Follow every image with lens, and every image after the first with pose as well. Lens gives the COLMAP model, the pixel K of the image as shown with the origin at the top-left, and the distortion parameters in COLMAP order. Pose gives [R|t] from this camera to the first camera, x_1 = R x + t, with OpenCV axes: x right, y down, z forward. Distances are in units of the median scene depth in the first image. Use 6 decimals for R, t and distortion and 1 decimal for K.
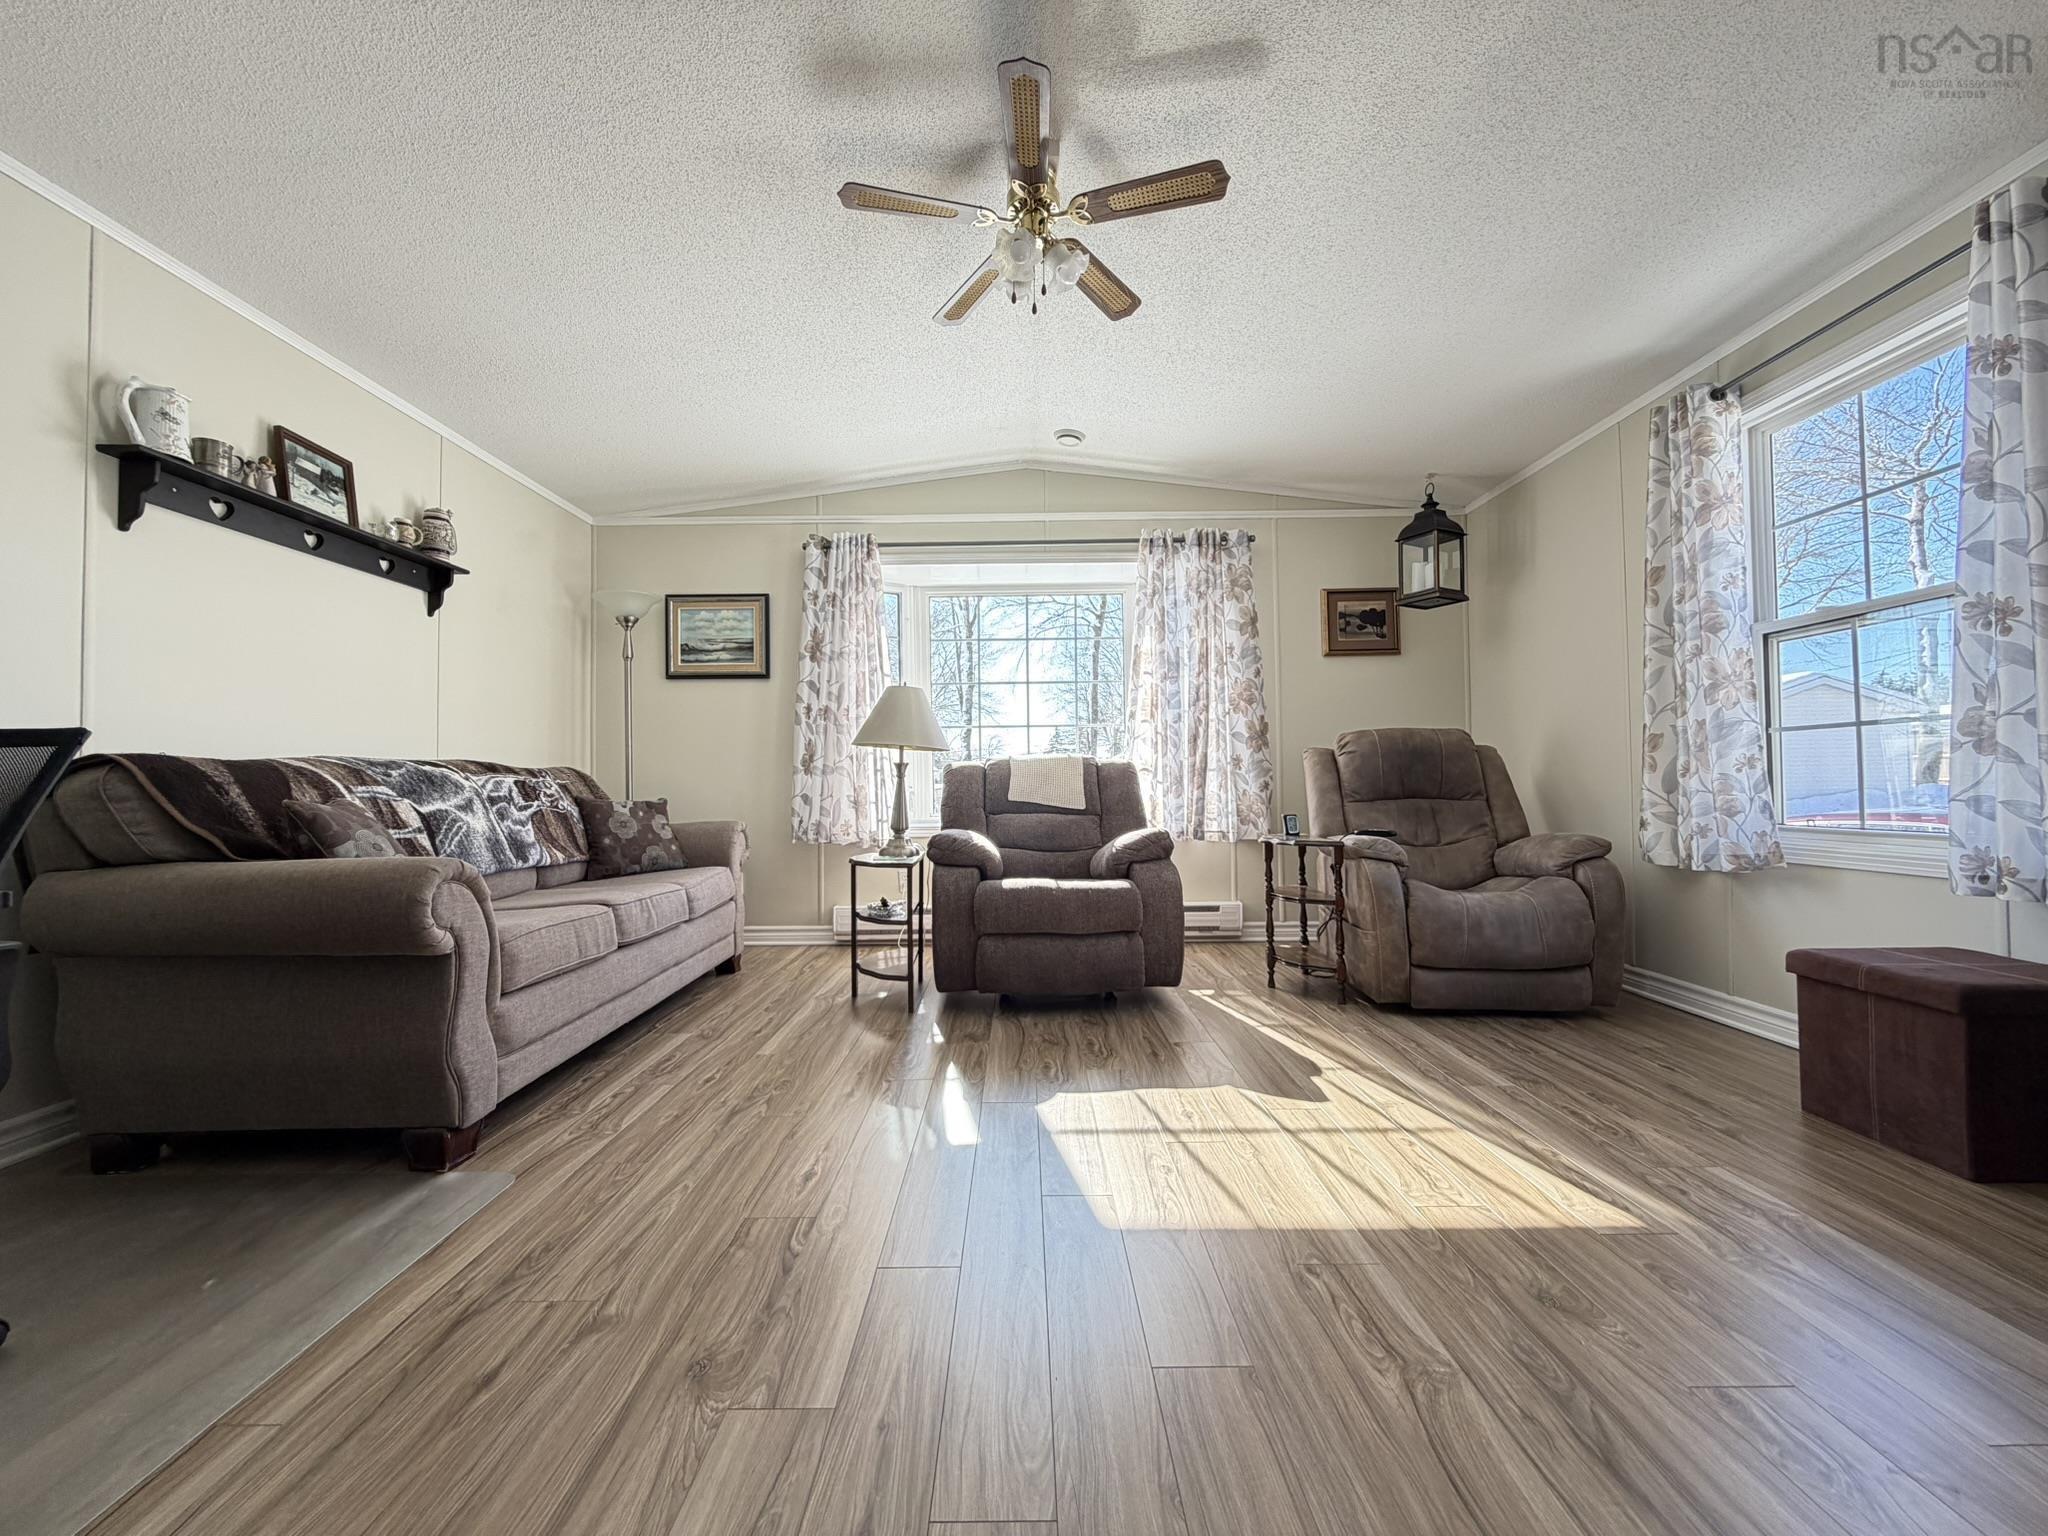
lens RADIAL K [[818.0, 0, 1018.3], [0, 818.0, 768.4], [0, 0, 1]] dist [-0.000268, 0.000268]
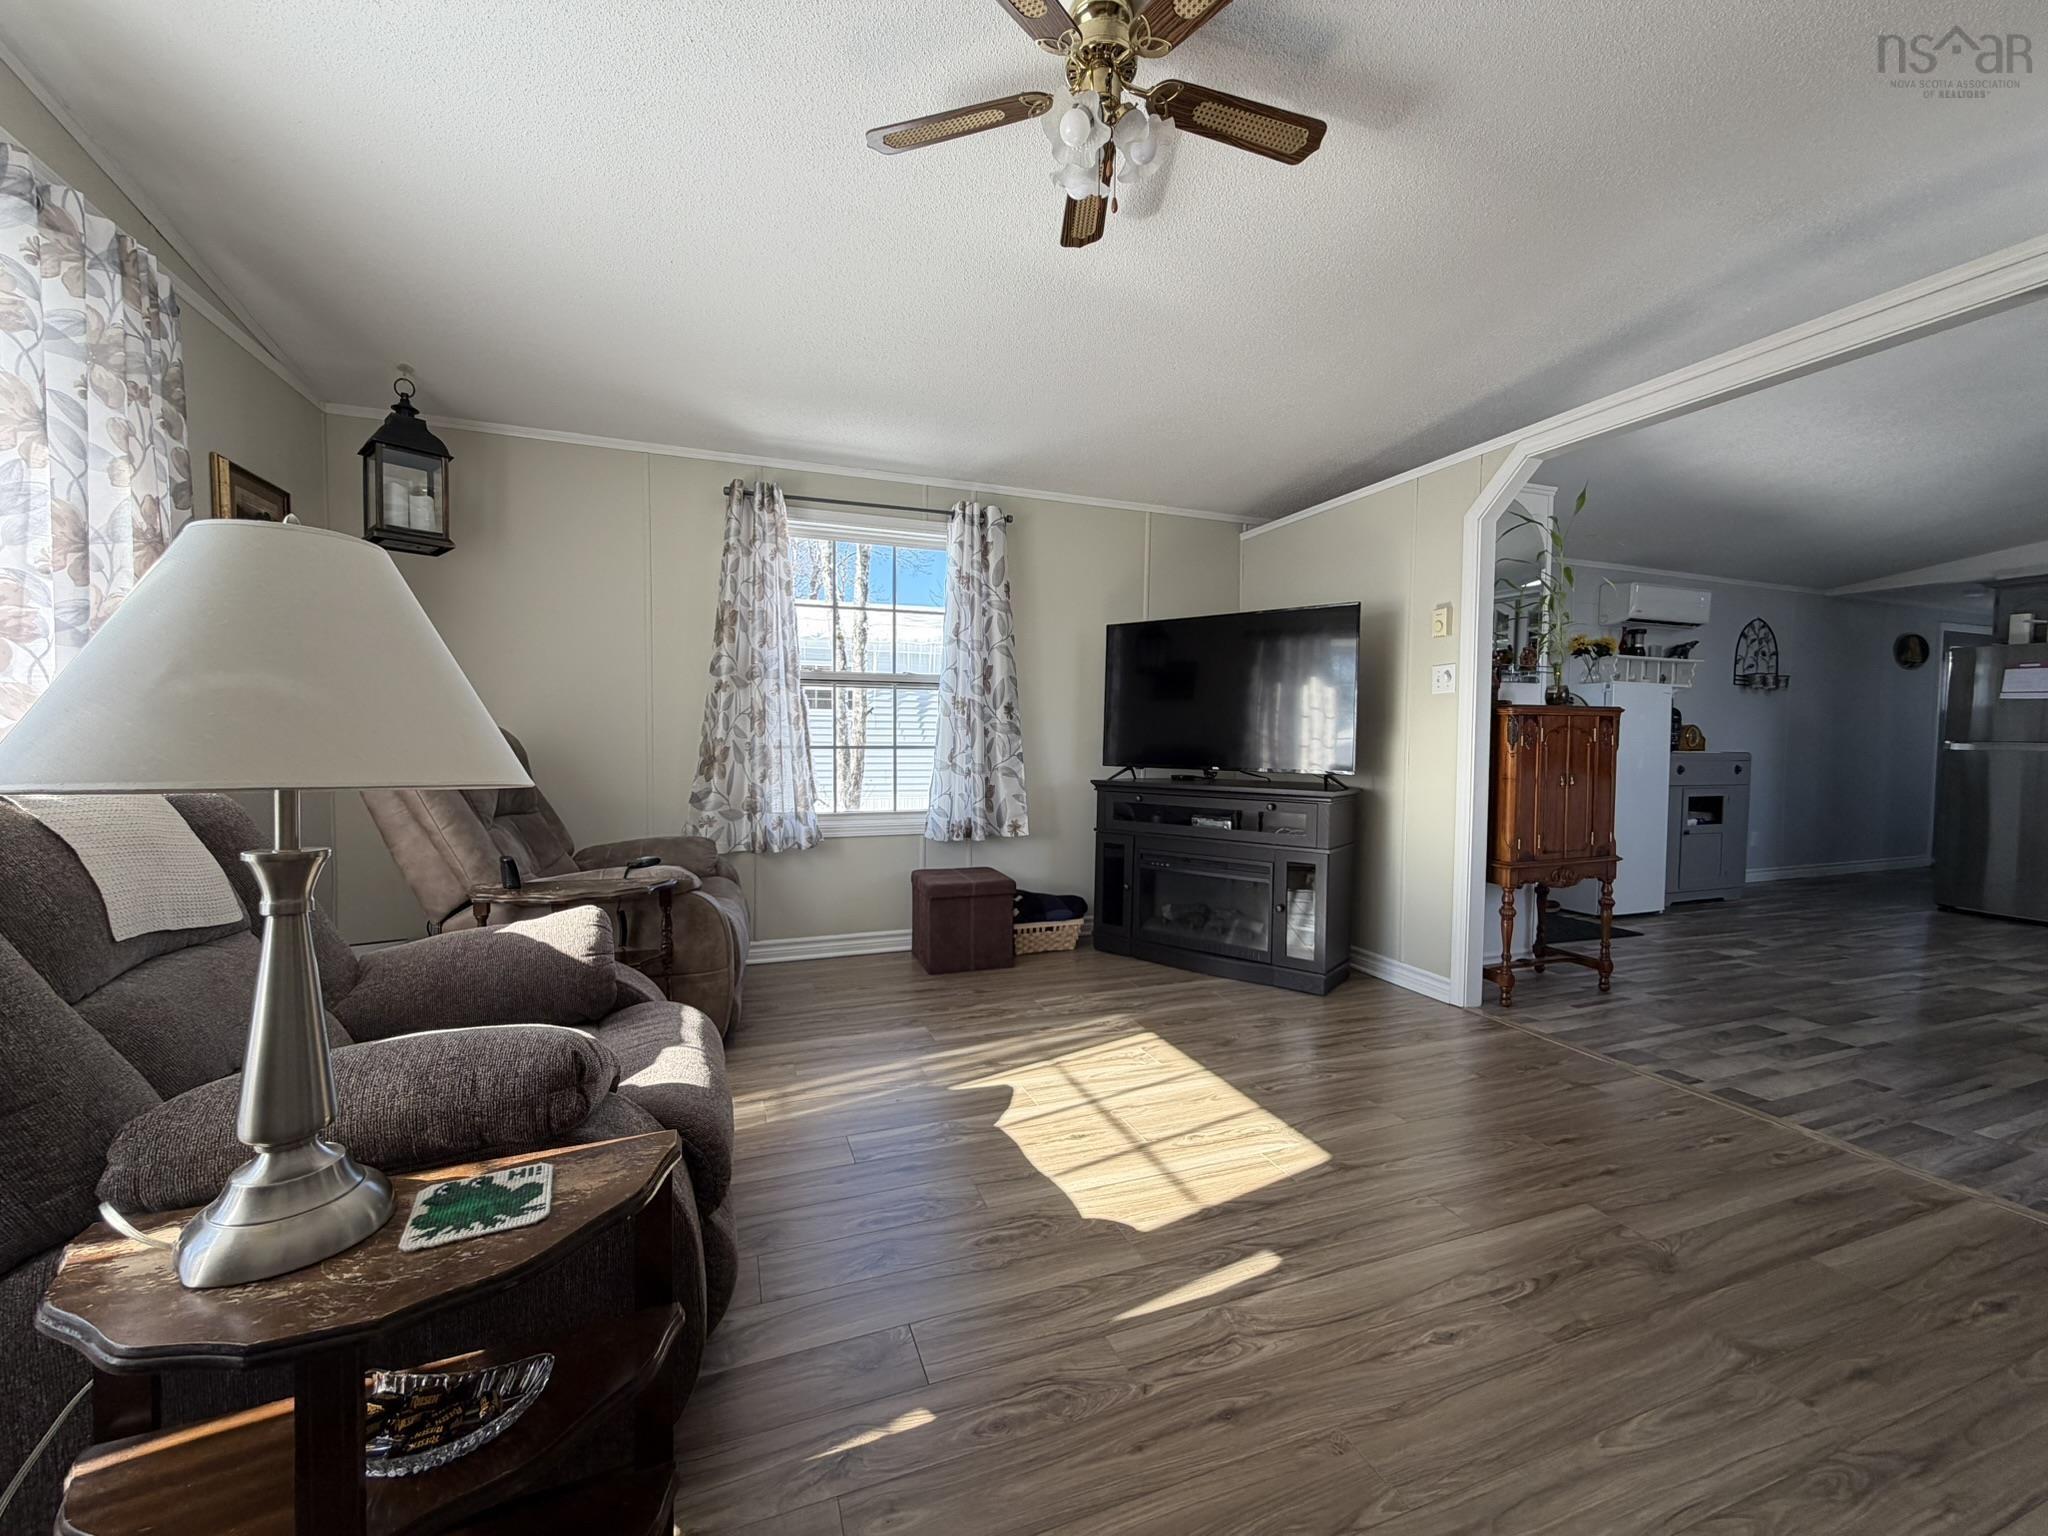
lens RADIAL K [[816.8, 0, 1019.4], [0, 816.8, 768.6], [0, 0, 1]] dist [0.000440, 0.000025]
pose [[-0.357288, -0.031522, 0.933462, -0.539107], [-0.027684, 0.999349, 0.023151, -0.052026], [-0.933584, -0.017571, -0.357928, 1.077205]]
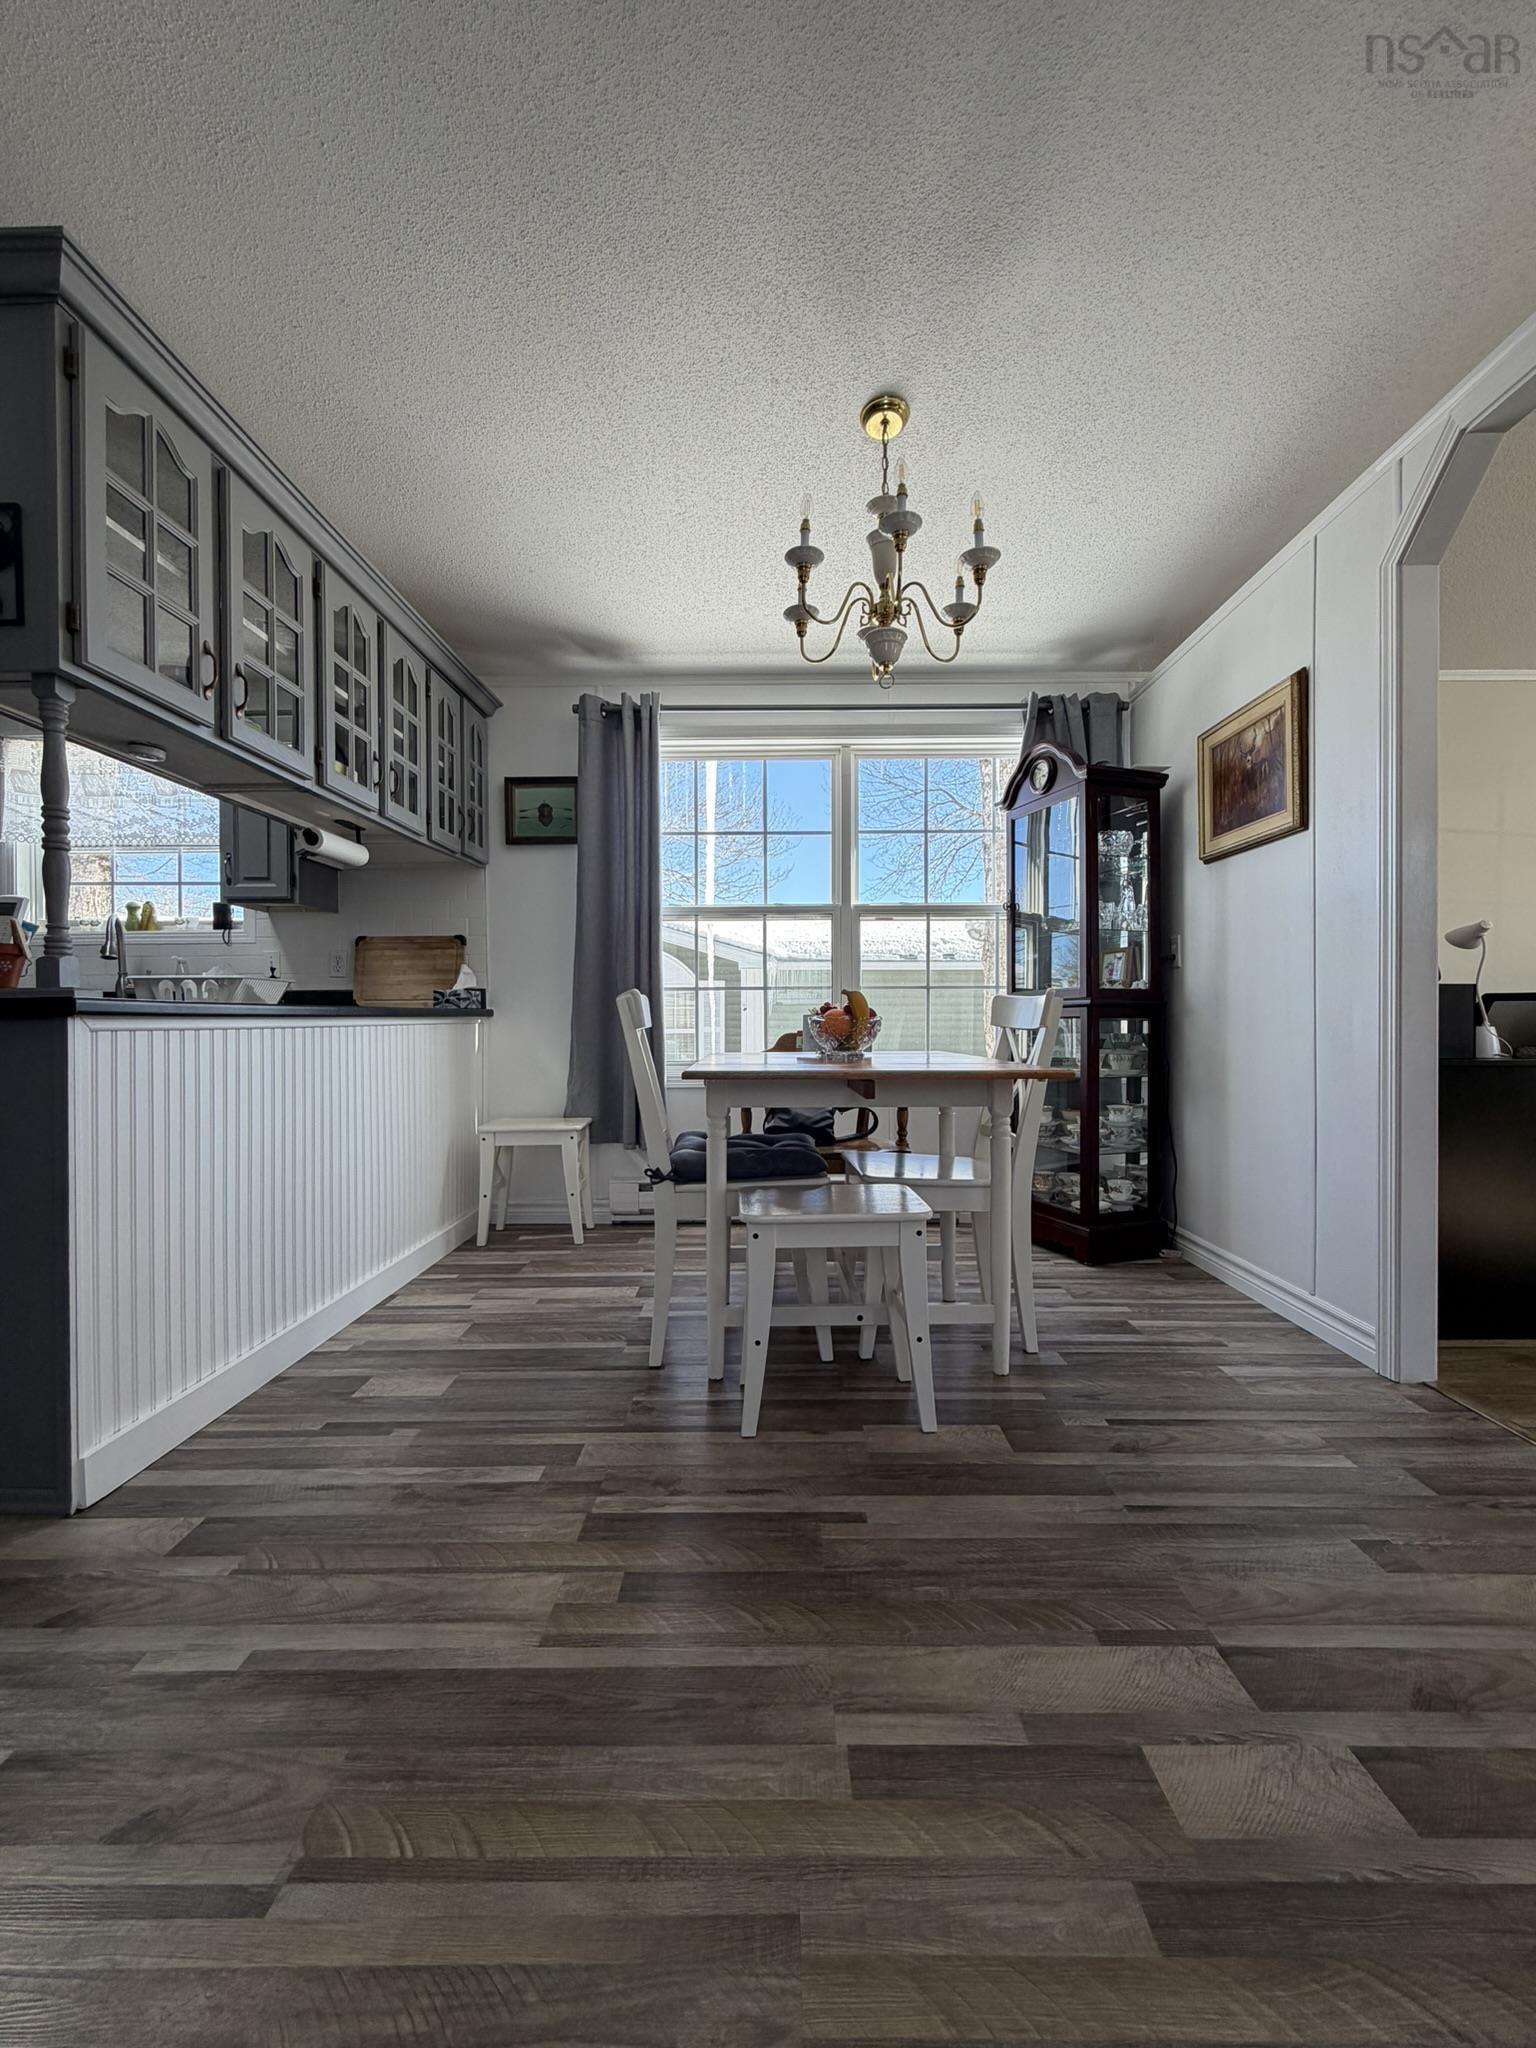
lens RADIAL K [[838.3, 0, 768.0], [0, 838.3, 1024.0], [0, 0, 1]] dist [0.000104, 0.000237]
pose [[-0.005163, 0.013911, -0.999890, 0.426675], [0.022877, 0.999643, 0.013790, -0.020493], [0.999725, -0.022803, -0.005480, -0.473853]]
